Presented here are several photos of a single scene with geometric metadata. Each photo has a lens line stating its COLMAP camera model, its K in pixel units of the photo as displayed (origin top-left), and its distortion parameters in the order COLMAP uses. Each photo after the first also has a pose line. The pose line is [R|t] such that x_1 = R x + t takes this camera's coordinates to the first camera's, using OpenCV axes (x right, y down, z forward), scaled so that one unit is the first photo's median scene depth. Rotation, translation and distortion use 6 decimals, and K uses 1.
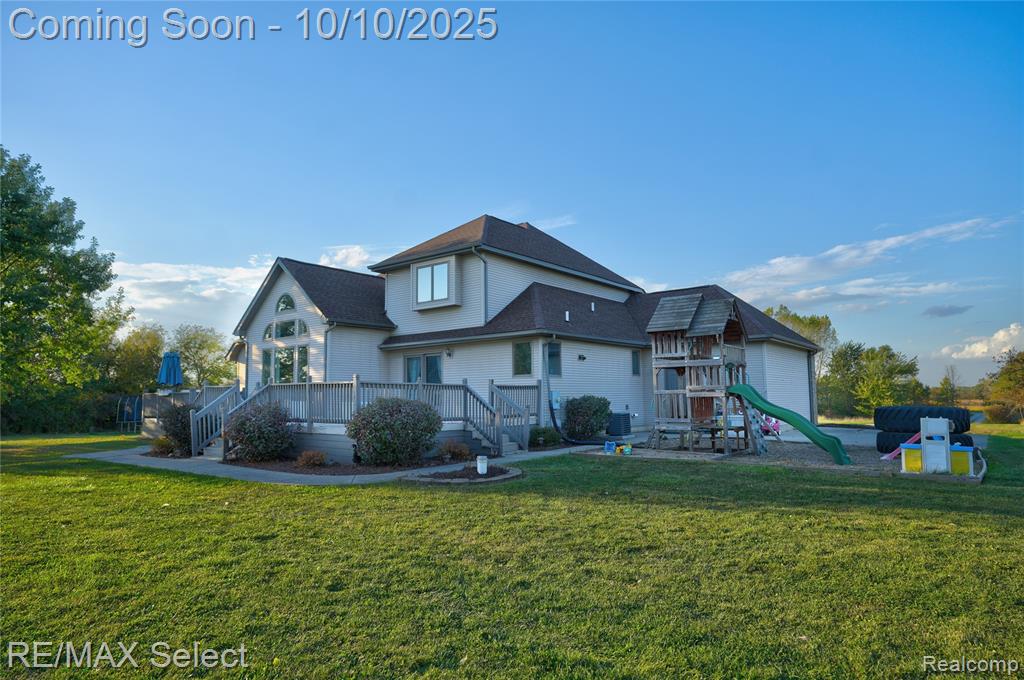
lens RADIAL K [[624.9, 0, 512.0], [0, 624.9, 340.0], [0, 0, 1]] dist [-0.002338, -0.000436]
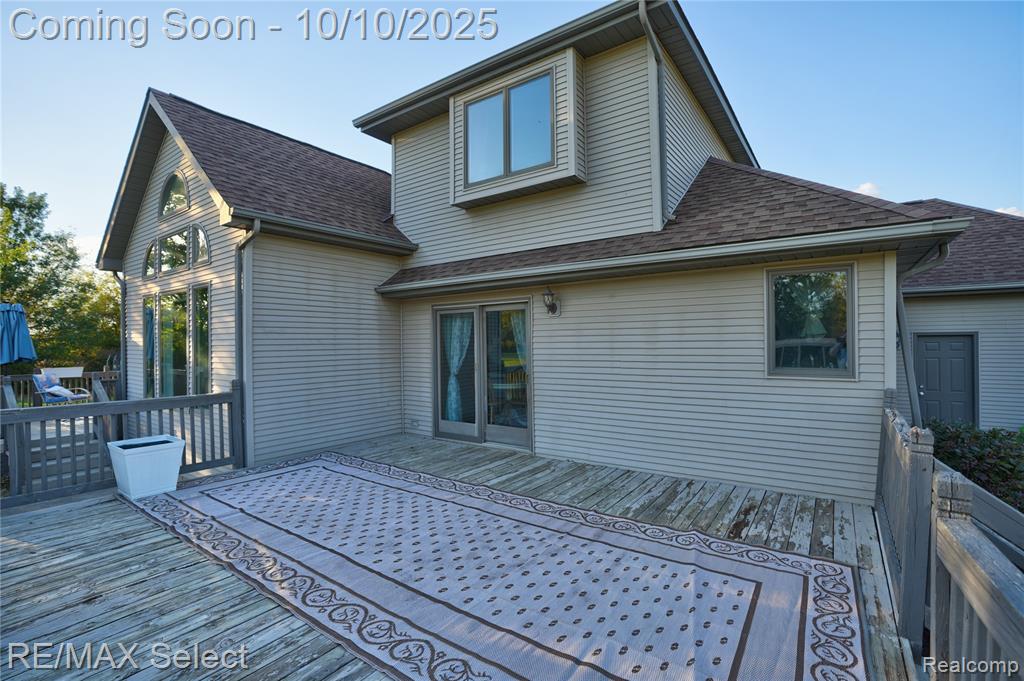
lens RADIAL K [[475.5, 0, 516.7], [0, 475.5, 341.8], [0, 0, 1]] dist [-0.062930, 0.024660]
pose [[0.998495, 0.000676, 0.054846, -0.131516], [-0.005652, 0.995868, 0.090633, 0.016616], [-0.054558, -0.090806, 0.994373, 0.650101]]
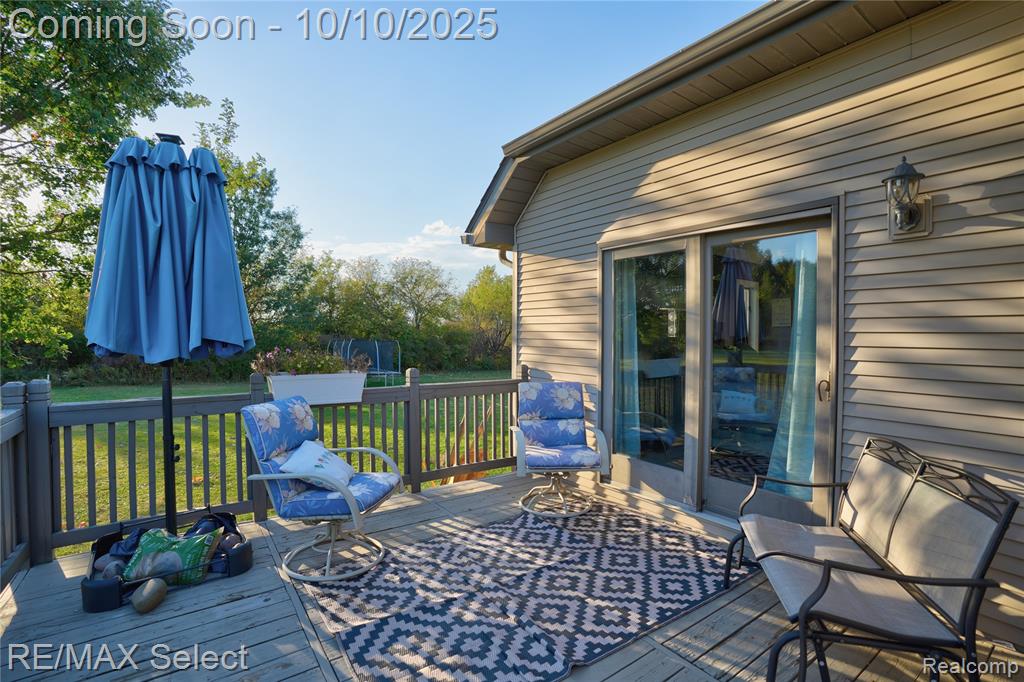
lens RADIAL K [[475.5, 0, 516.7], [0, 475.5, 342.3], [0, 0, 1]] dist [-0.062930, 0.024660]
pose [[0.964715, 0.017721, -0.262701, -0.499633], [0.011524, 0.993935, 0.109367, 0.065814], [0.263046, -0.108536, 0.958659, 1.042334]]
